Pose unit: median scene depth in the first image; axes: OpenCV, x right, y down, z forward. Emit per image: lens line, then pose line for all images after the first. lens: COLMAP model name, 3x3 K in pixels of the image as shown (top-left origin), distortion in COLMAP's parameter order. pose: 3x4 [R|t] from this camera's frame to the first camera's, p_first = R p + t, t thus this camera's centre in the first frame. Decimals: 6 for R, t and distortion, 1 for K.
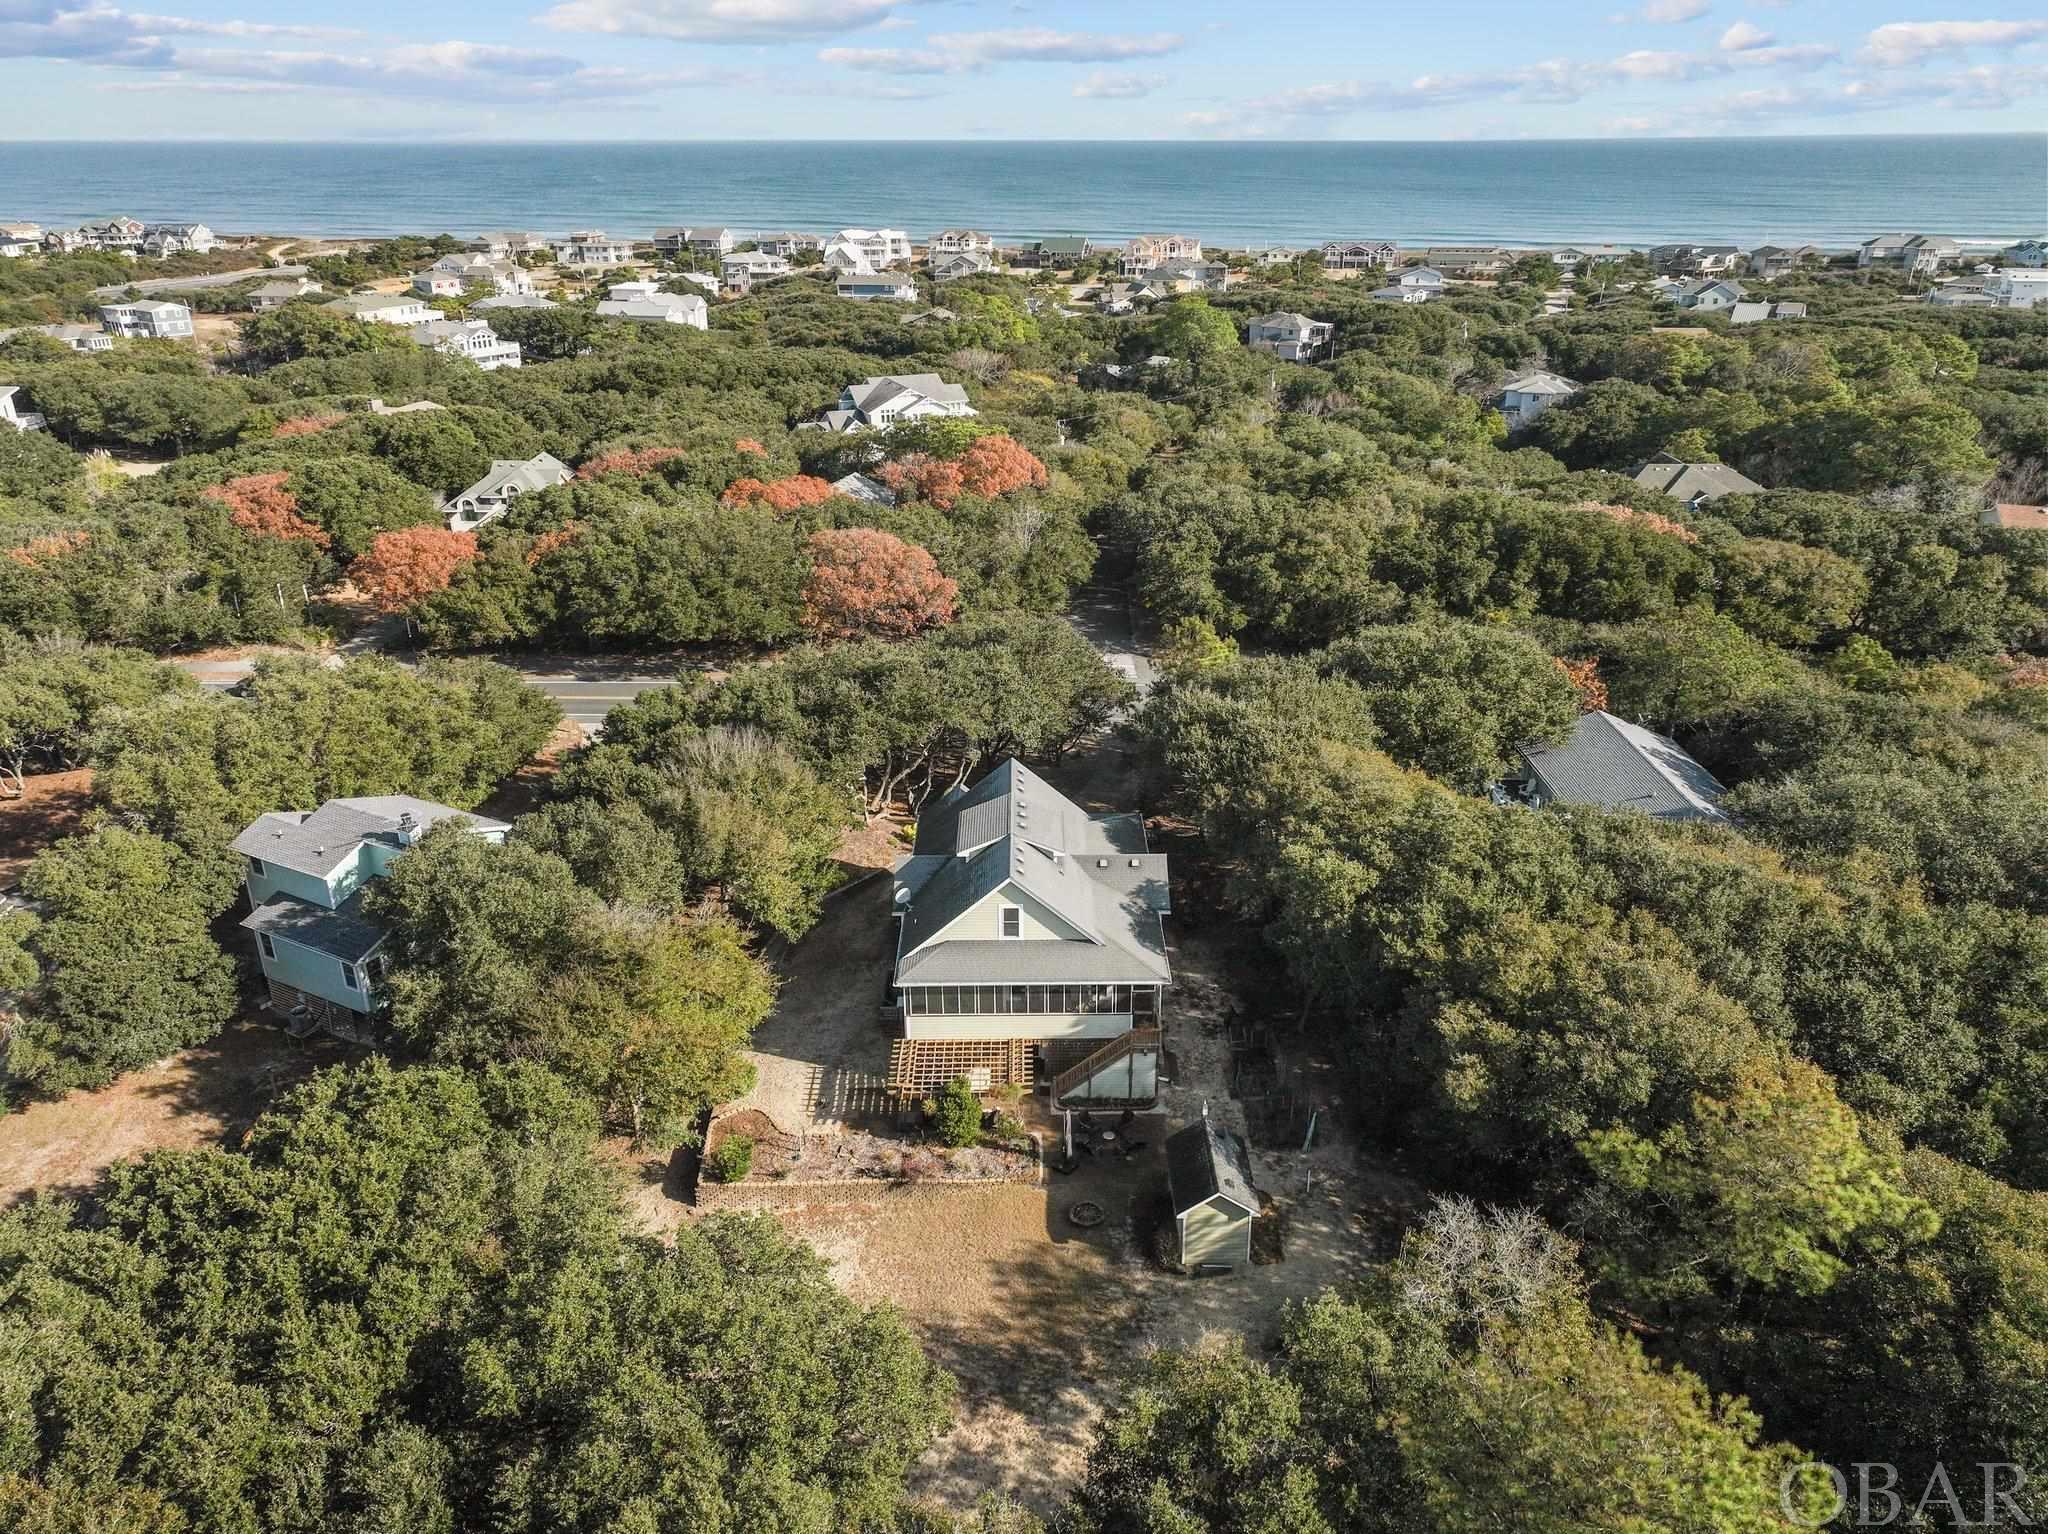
lens RADIAL K [[1438.6, 0, 1024.0], [0, 1438.6, 767.0], [0, 0, 1]] dist [0.006899, 0.003499]
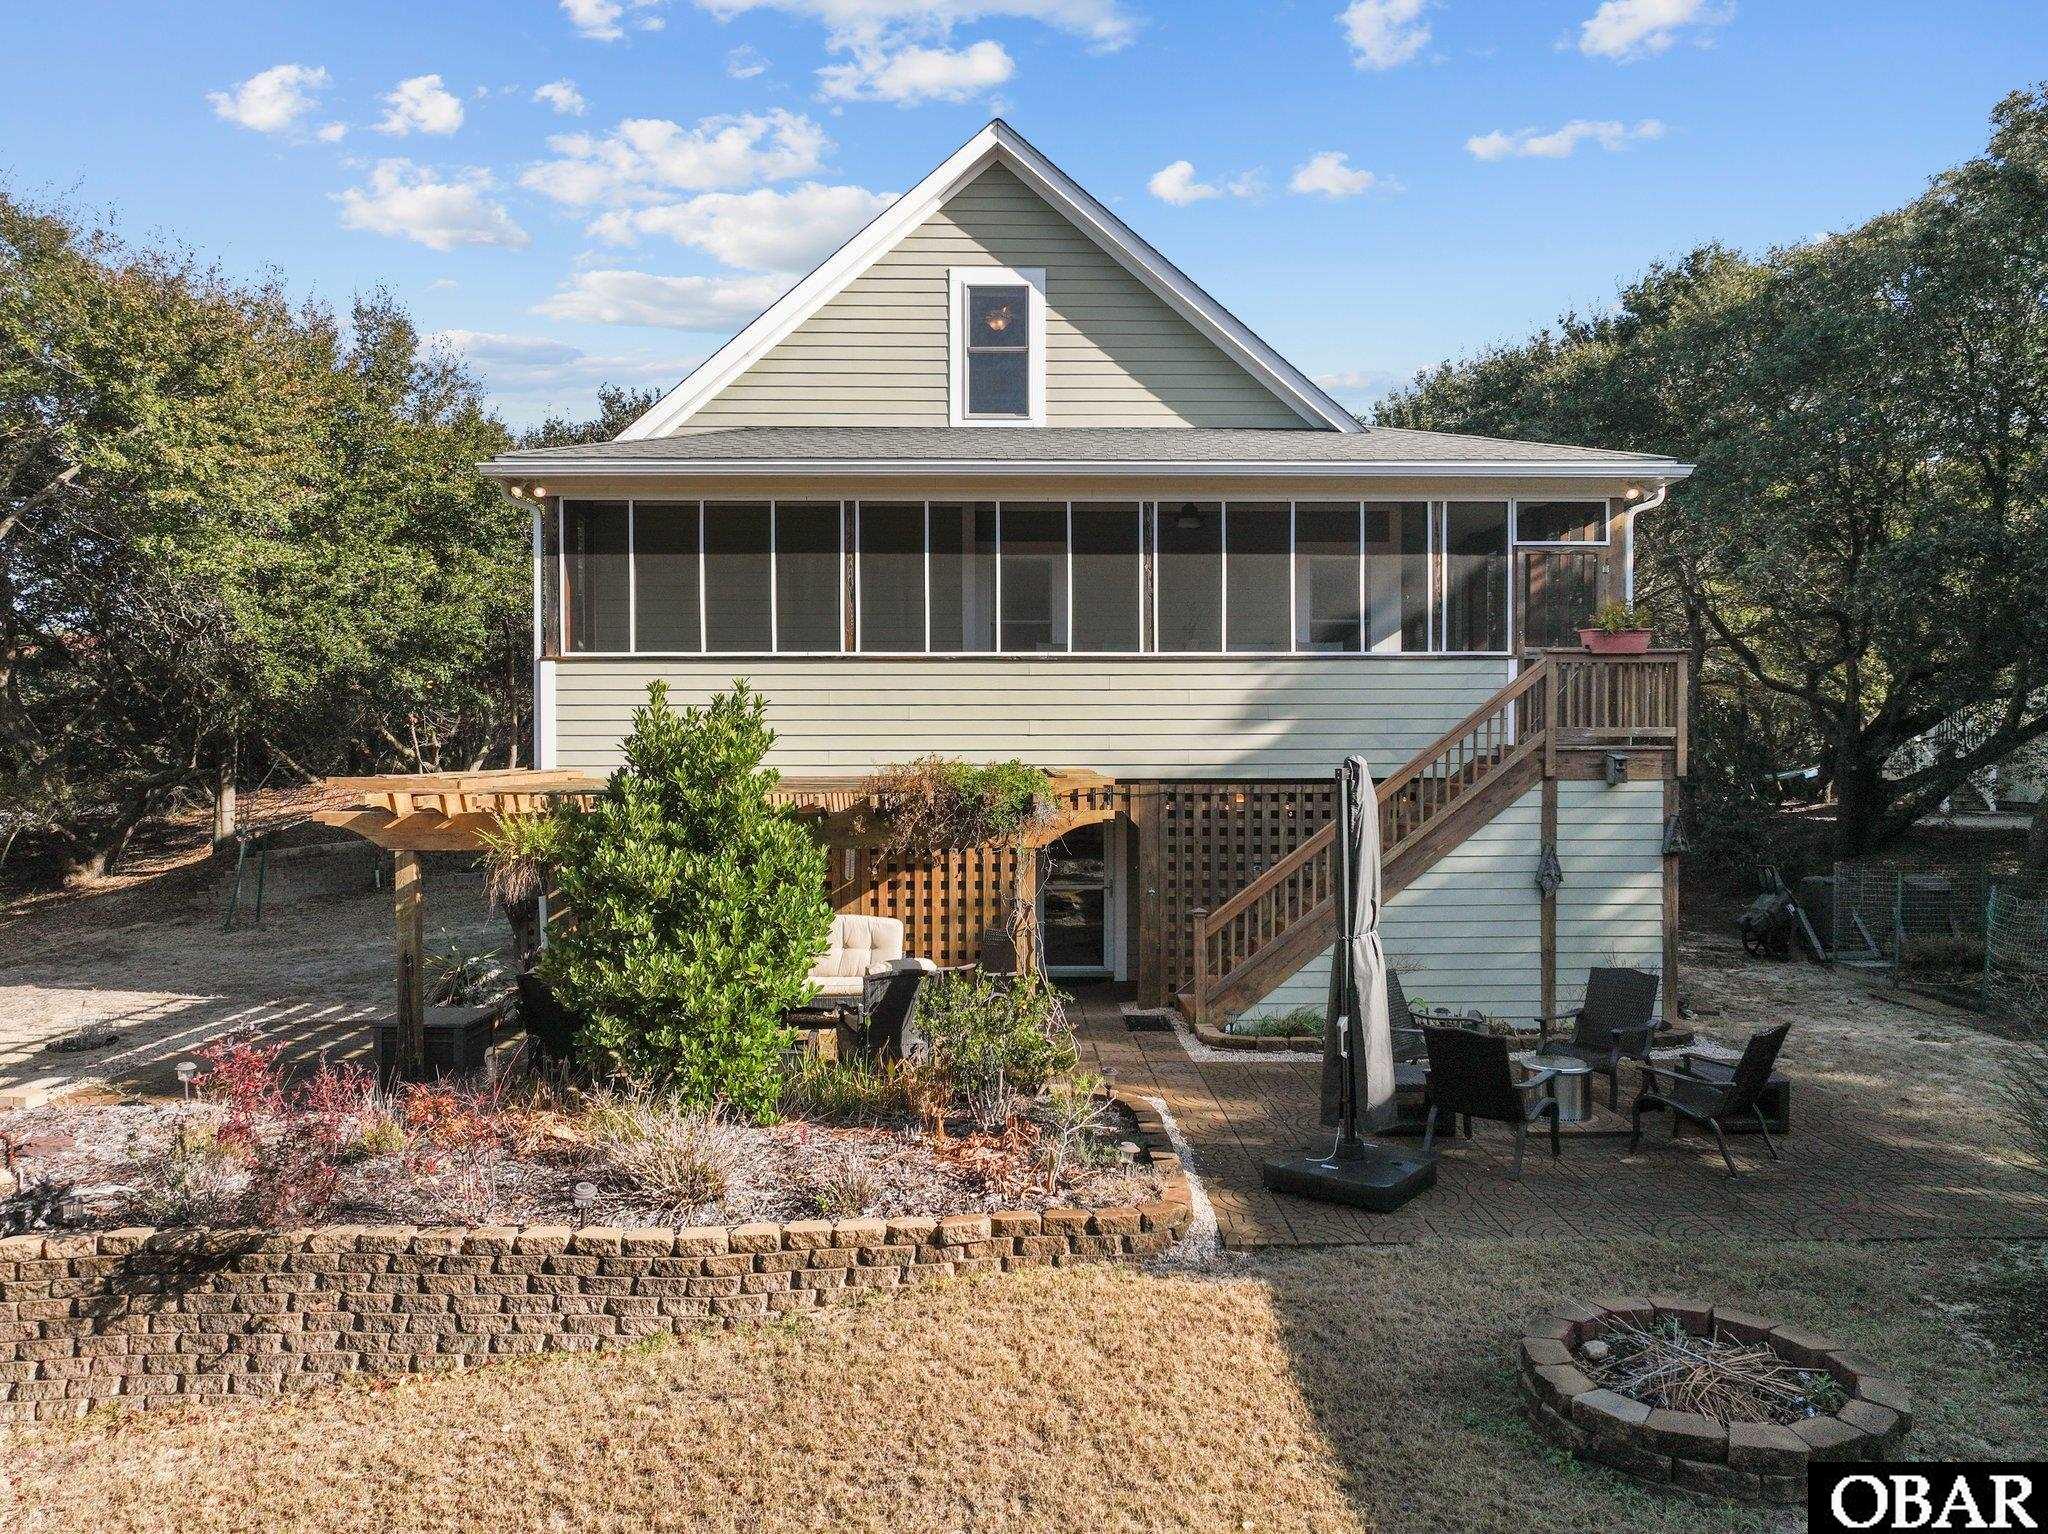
lens RADIAL K [[1438.6, 0, 1024.0], [0, 1438.6, 767.0], [0, 0, 1]] dist [0.006899, 0.003499]
pose [[0.999932, 0.001101, 0.011583, -0.007074], [0.003443, 0.922950, -0.384904, 0.279991], [-0.011114, 0.384917, 0.922884, 0.799196]]
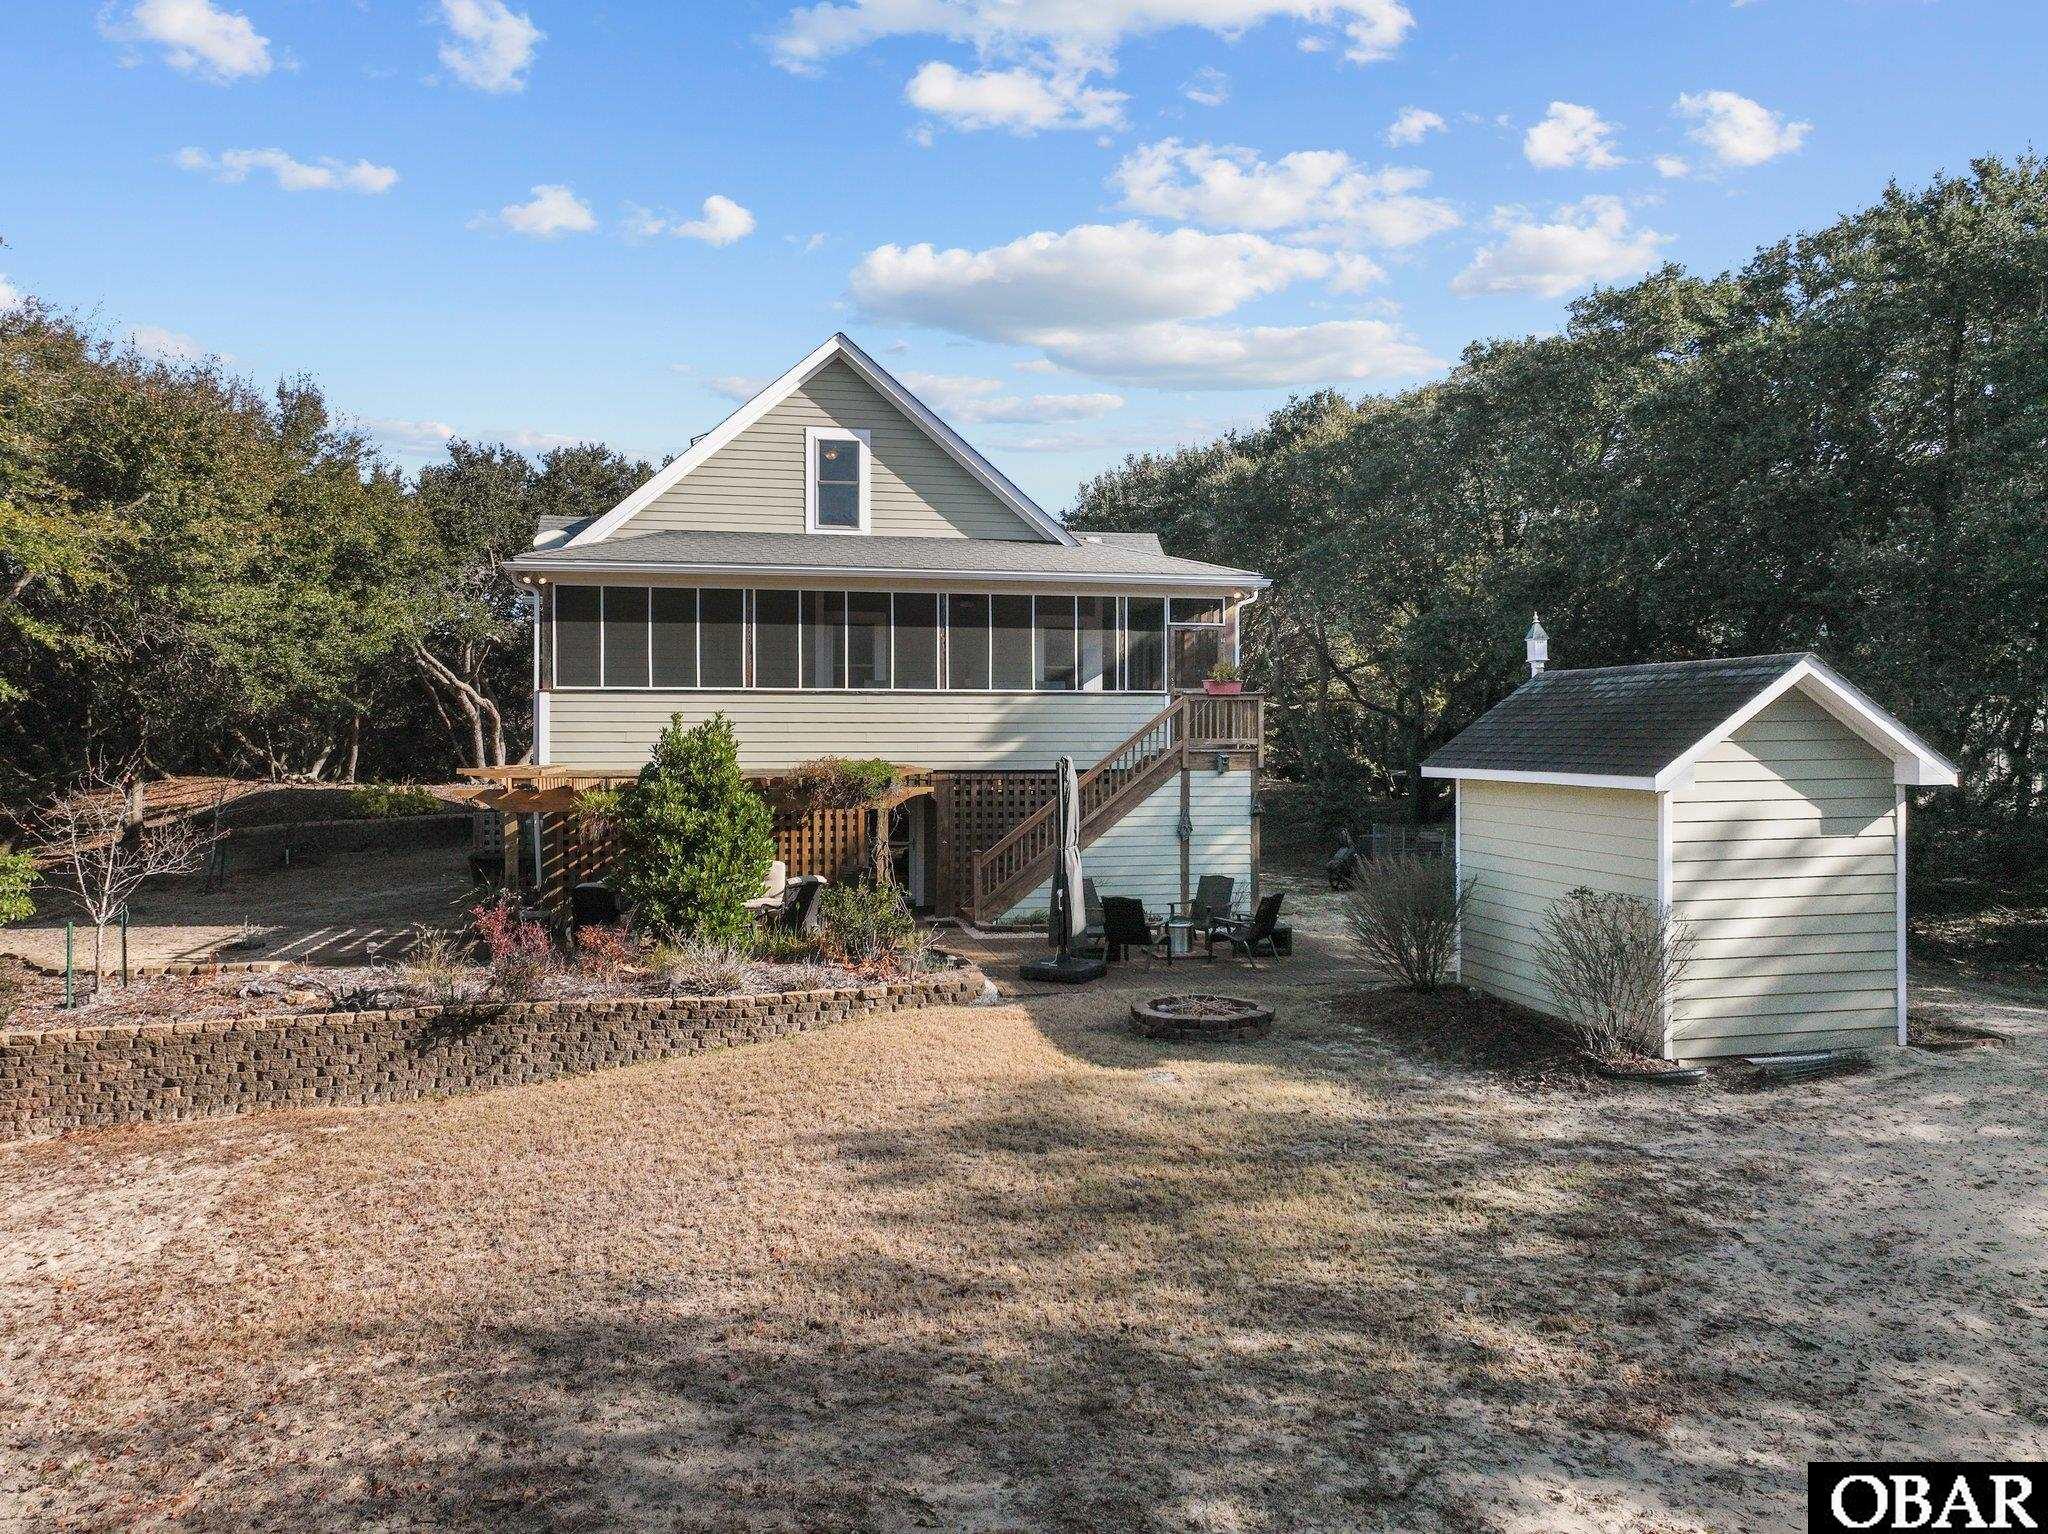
lens RADIAL K [[1438.6, 0, 1024.0], [0, 1438.6, 767.0], [0, 0, 1]] dist [0.006899, 0.003499]
pose [[0.981604, -0.000048, 0.190929, -0.033988], [0.073504, 0.923021, -0.377664, 0.331334], [-0.176213, 0.384750, 0.906044, 0.678725]]
